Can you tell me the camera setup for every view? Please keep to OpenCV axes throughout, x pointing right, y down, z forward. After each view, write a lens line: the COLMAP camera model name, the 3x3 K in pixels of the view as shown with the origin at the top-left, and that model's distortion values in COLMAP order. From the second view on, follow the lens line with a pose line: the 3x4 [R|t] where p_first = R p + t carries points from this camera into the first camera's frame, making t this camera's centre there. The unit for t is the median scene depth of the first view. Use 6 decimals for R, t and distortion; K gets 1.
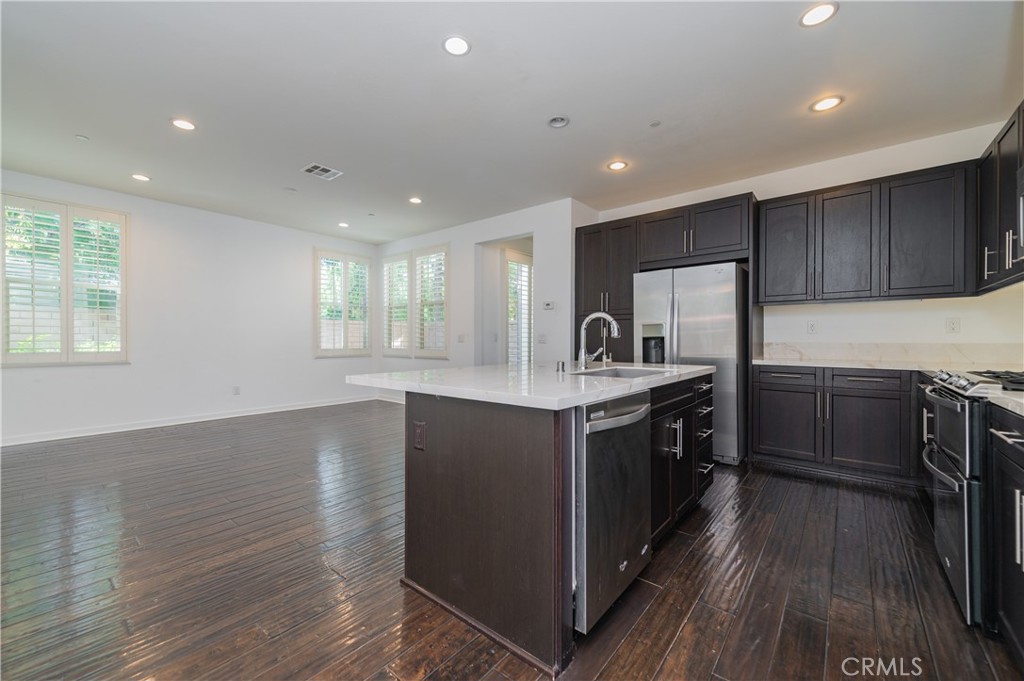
lens RADIAL K [[401.2, 0, 510.8], [0, 401.2, 339.3], [0, 0, 1]] dist [0.016432, -0.004937]
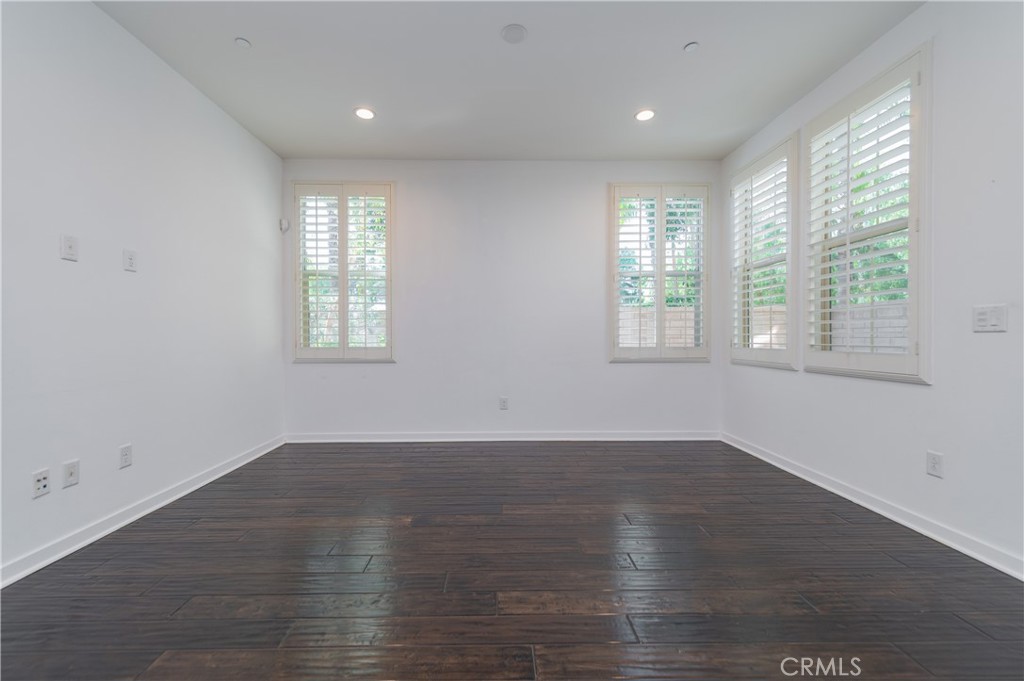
lens RADIAL K [[401.2, 0, 510.8], [0, 401.2, 339.3], [0, 0, 1]] dist [0.016432, -0.004937]
pose [[0.656396, -0.000134, -0.754417, -0.187127], [0.005016, 0.999979, 0.004187, 0.012966], [0.754400, -0.006532, 0.656382, 0.744622]]
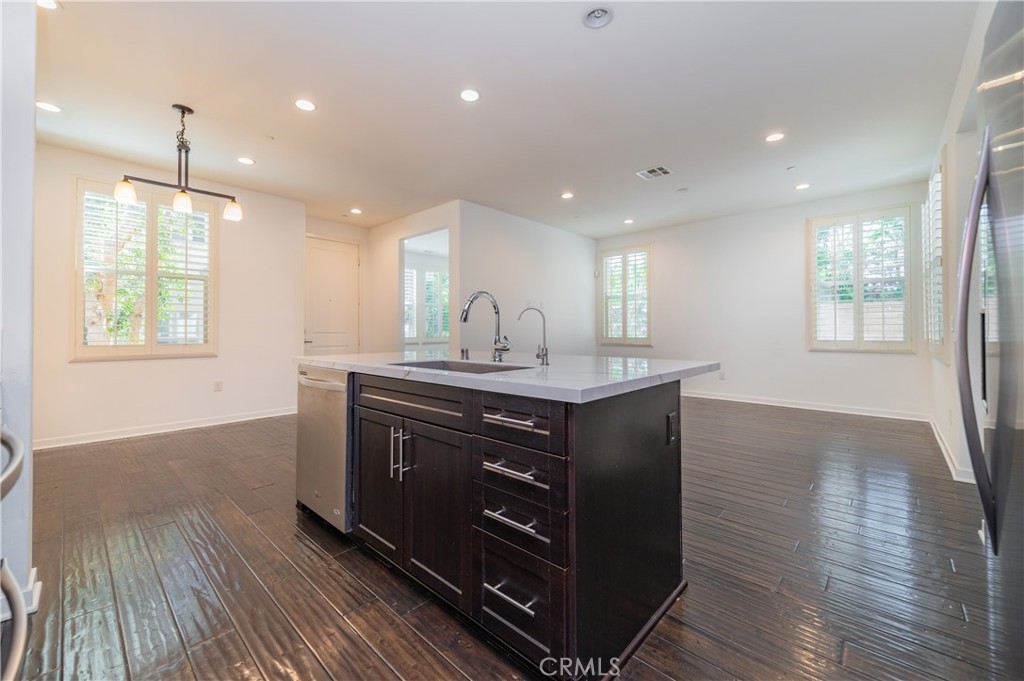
lens RADIAL K [[401.2, 0, 510.8], [0, 401.2, 339.3], [0, 0, 1]] dist [0.016432, -0.004937]
pose [[-0.043569, 0.019722, -0.998856, 0.579683], [0.004676, 0.999798, 0.019537, 0.005361], [0.999039, -0.003820, -0.043652, 0.657374]]
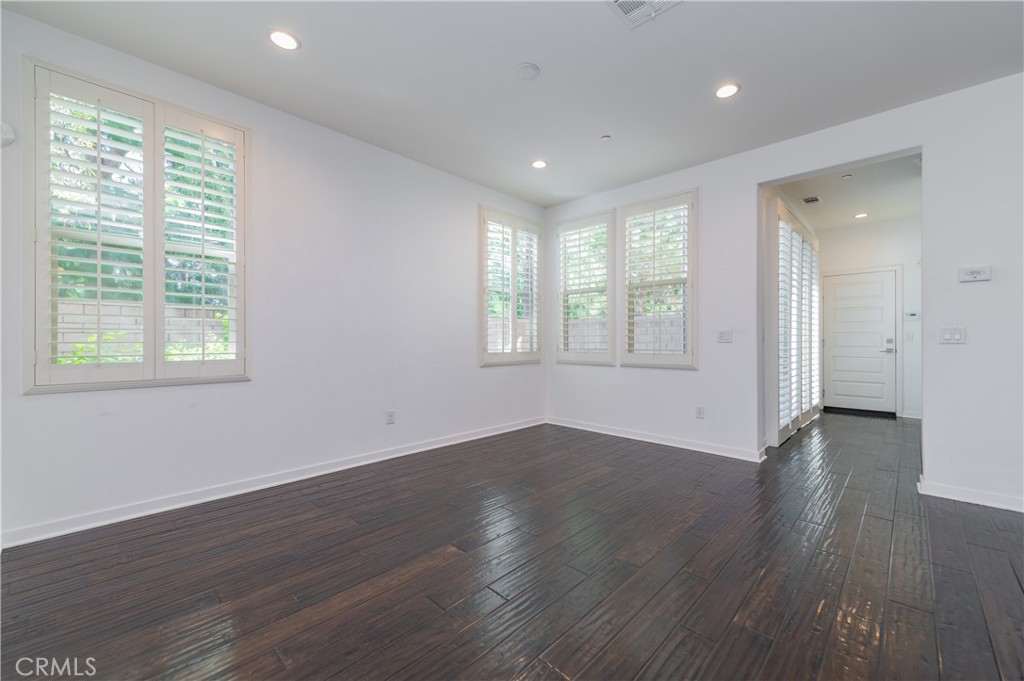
lens RADIAL K [[402.1, 0, 523.5], [0, 402.1, 339.3], [0, 0, 1]] dist [0.002517, 0.000110]
pose [[0.998555, -0.003076, -0.053644, -0.587818], [0.002990, 0.999994, -0.001685, 0.002734], [0.053649, 0.001522, 0.998559, 0.501006]]
